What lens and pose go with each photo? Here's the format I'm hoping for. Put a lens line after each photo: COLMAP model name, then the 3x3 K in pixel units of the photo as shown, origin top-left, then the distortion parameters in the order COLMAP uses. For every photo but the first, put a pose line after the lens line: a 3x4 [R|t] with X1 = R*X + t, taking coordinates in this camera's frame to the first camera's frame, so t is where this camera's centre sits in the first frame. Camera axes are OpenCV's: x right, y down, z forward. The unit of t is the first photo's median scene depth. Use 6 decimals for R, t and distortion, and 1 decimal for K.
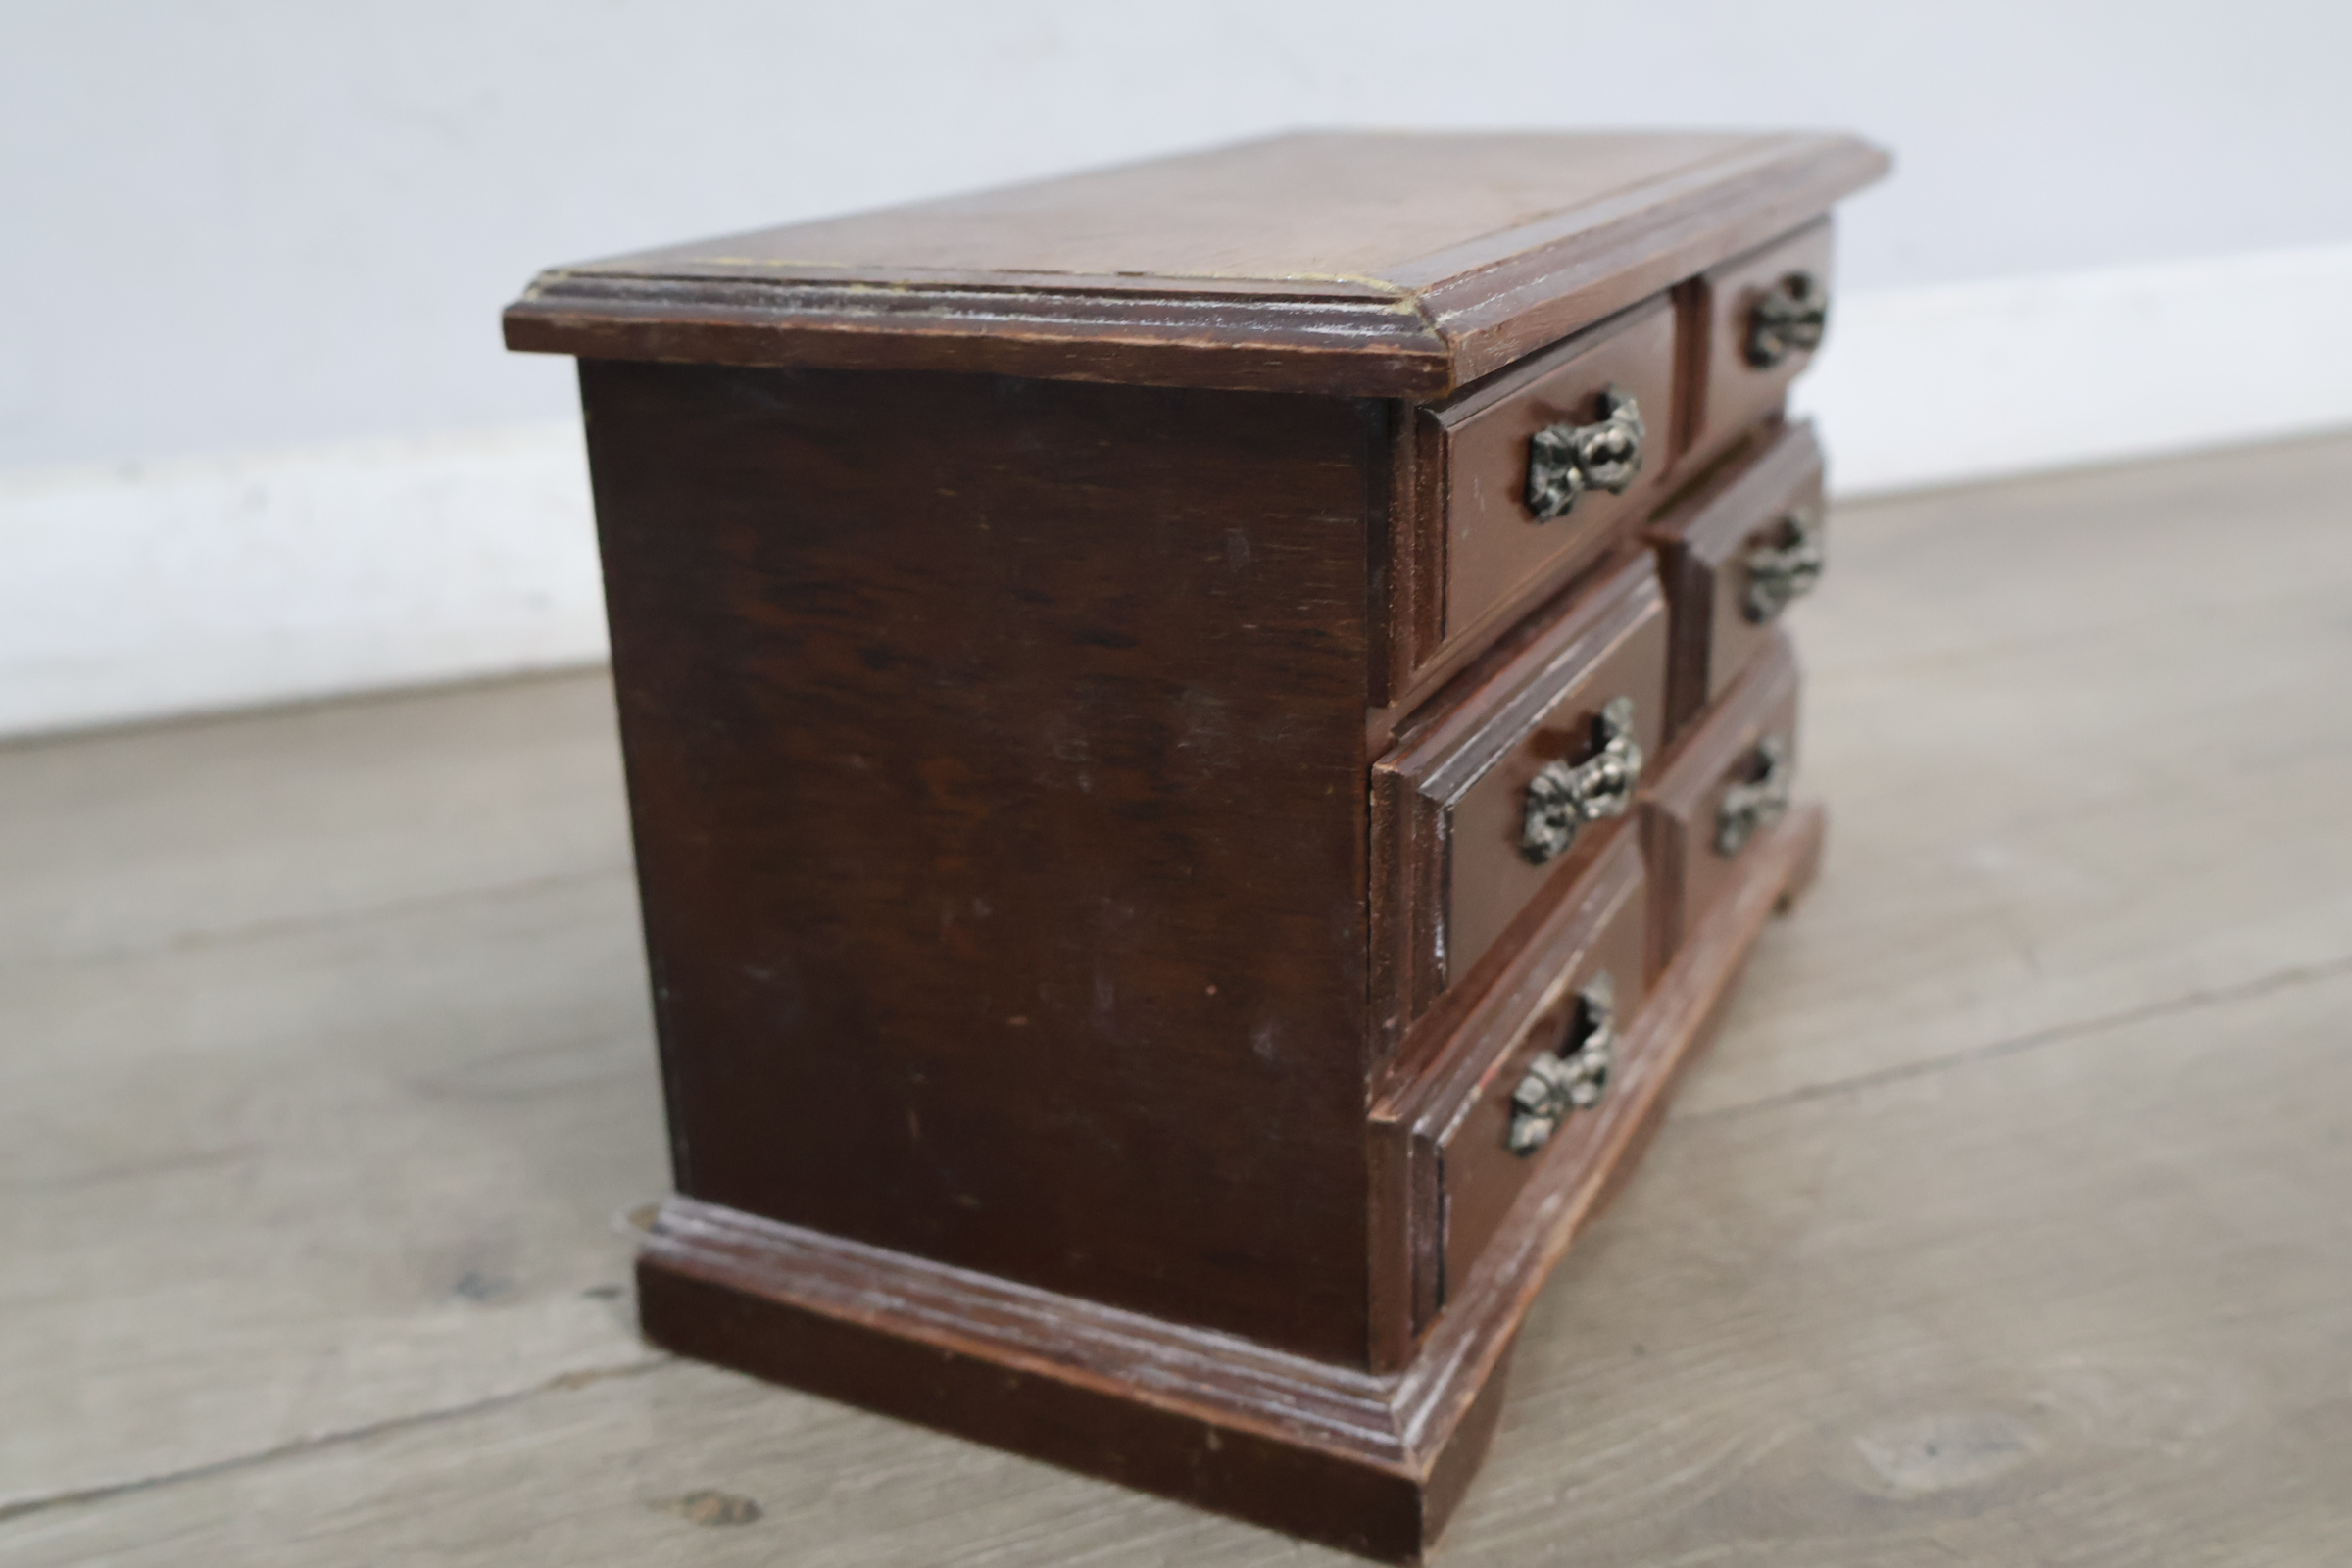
lens RADIAL K [[2236.0, 0, 1162.1], [0, 2236.0, 787.2], [0, 0, 1]] dist [0.005572, -0.006587]
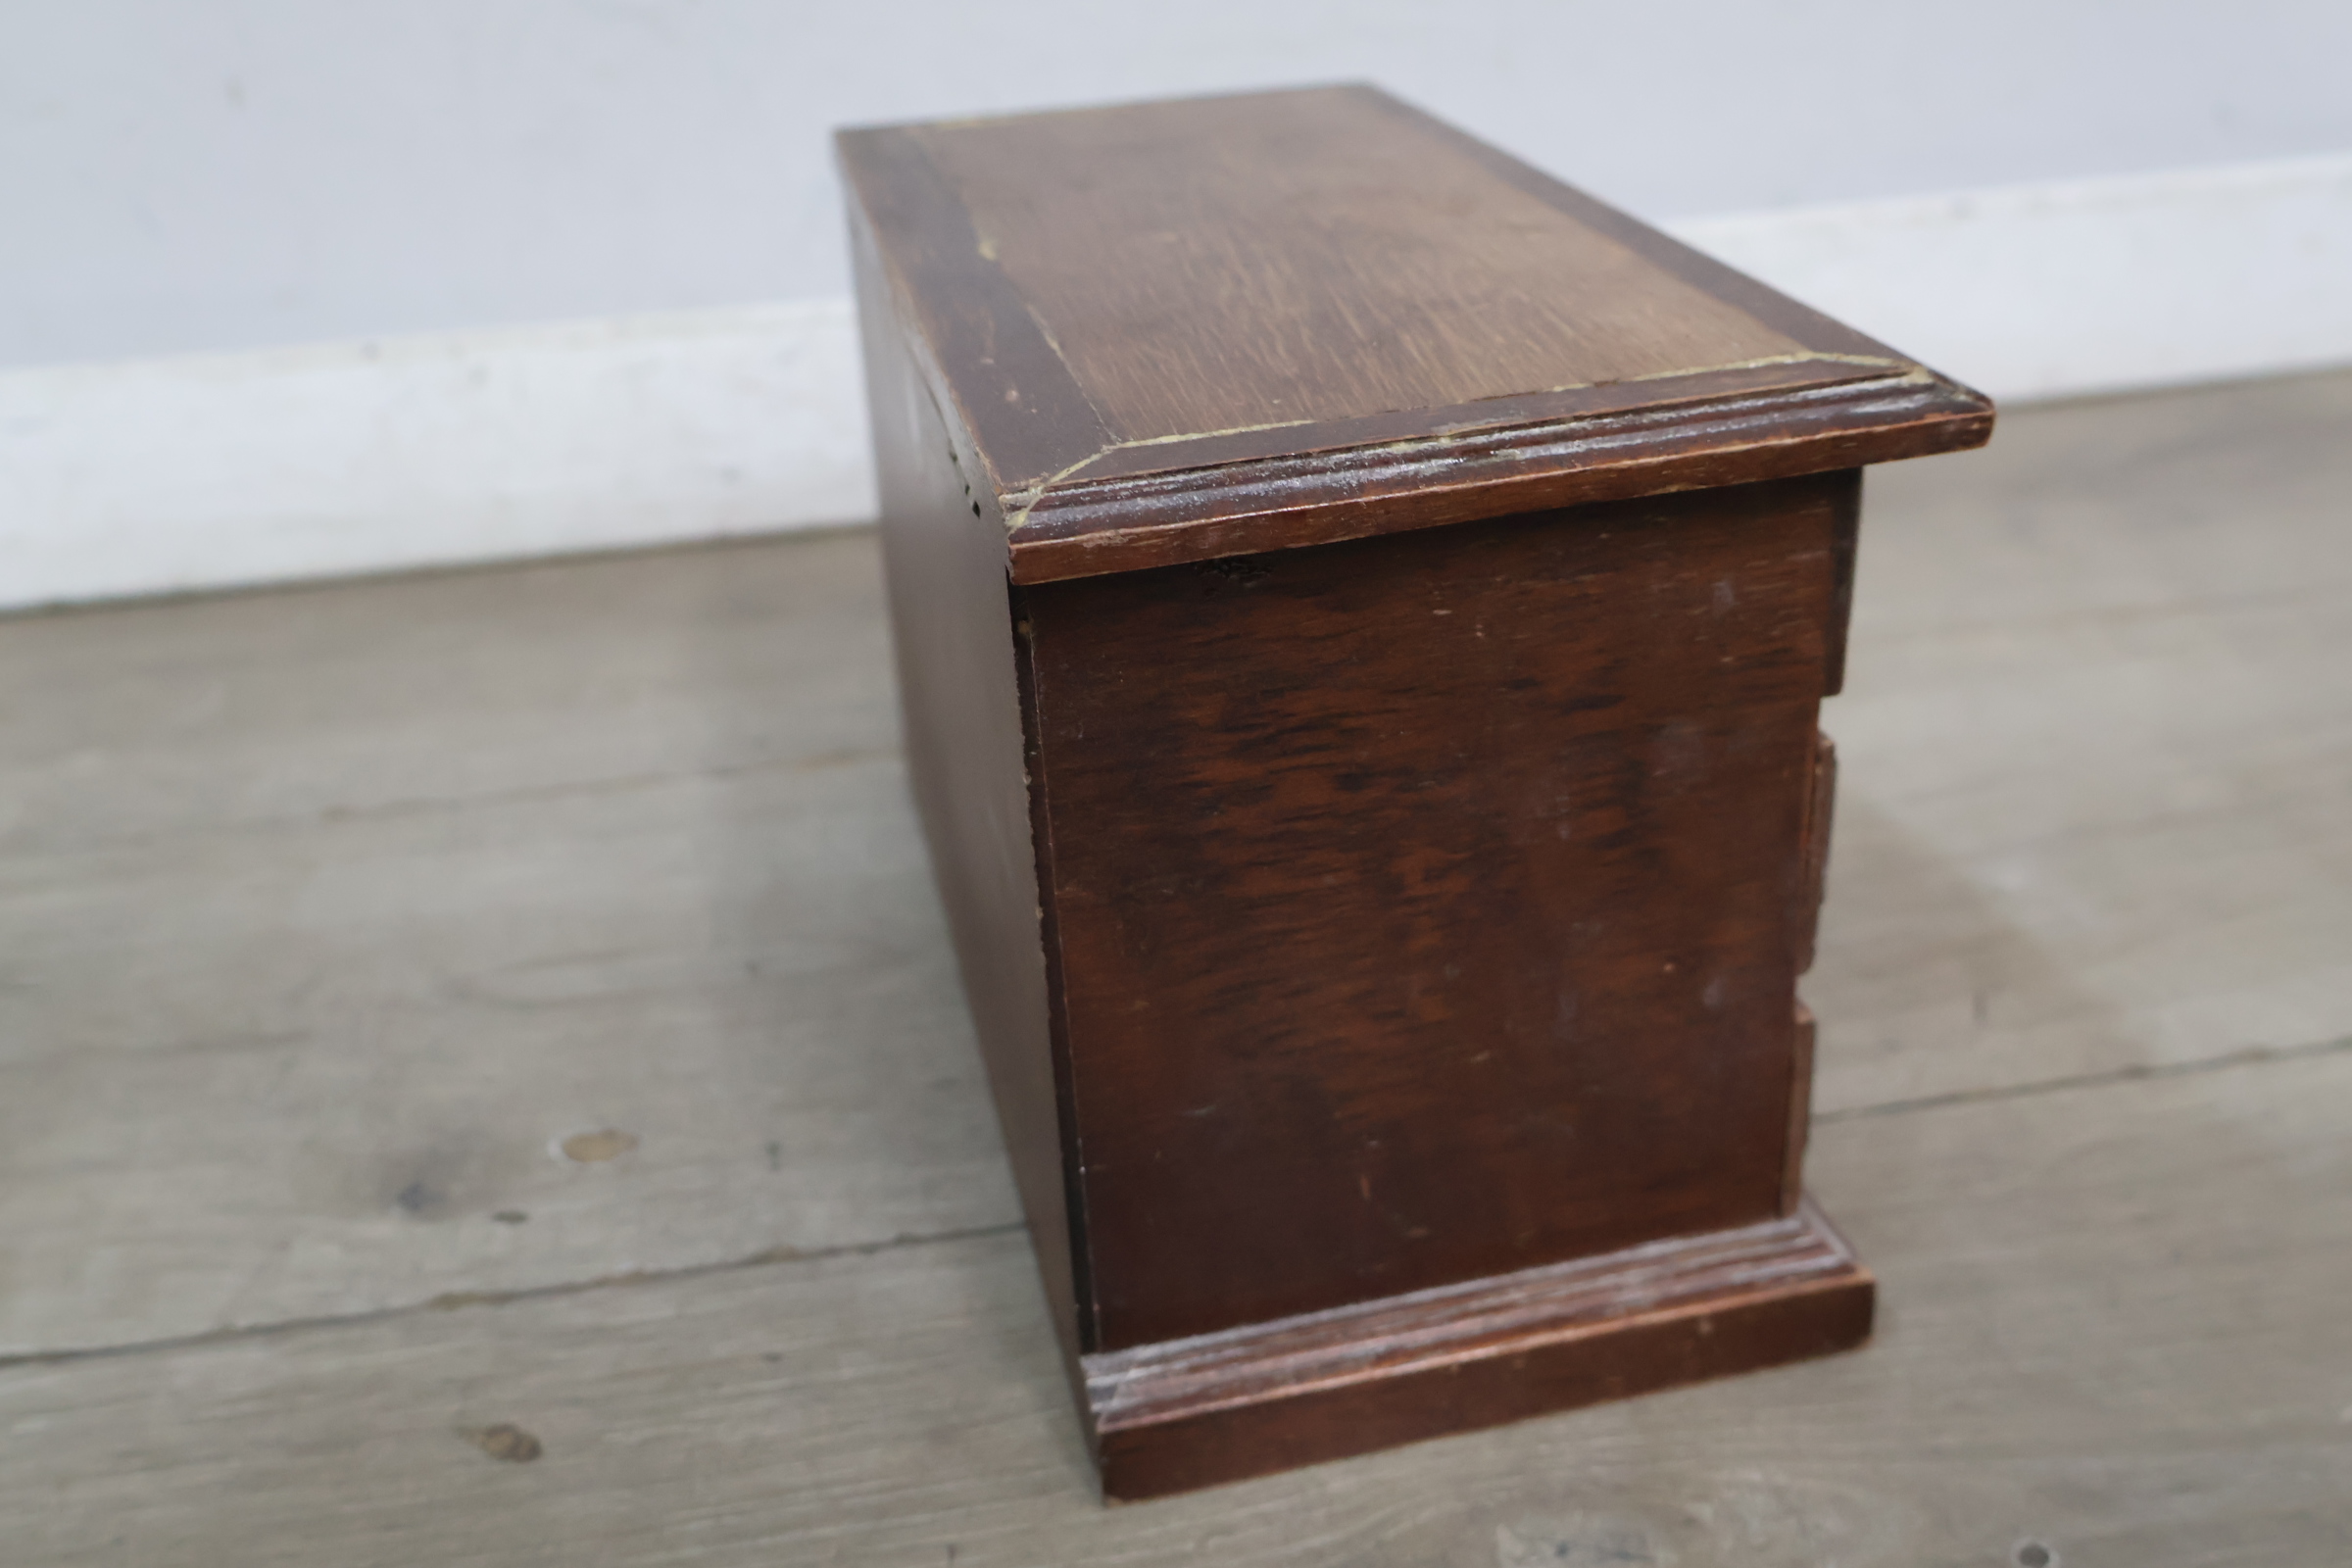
lens RADIAL K [[2236.0, 0, 1162.1], [0, 2236.0, 787.2], [0, 0, 1]] dist [0.005572, -0.006587]
pose [[0.773674, -0.302890, 0.556495, -0.807888], [0.246713, 0.953024, 0.175719, -0.269903], [-0.583577, 0.001345, 0.812057, 0.218556]]
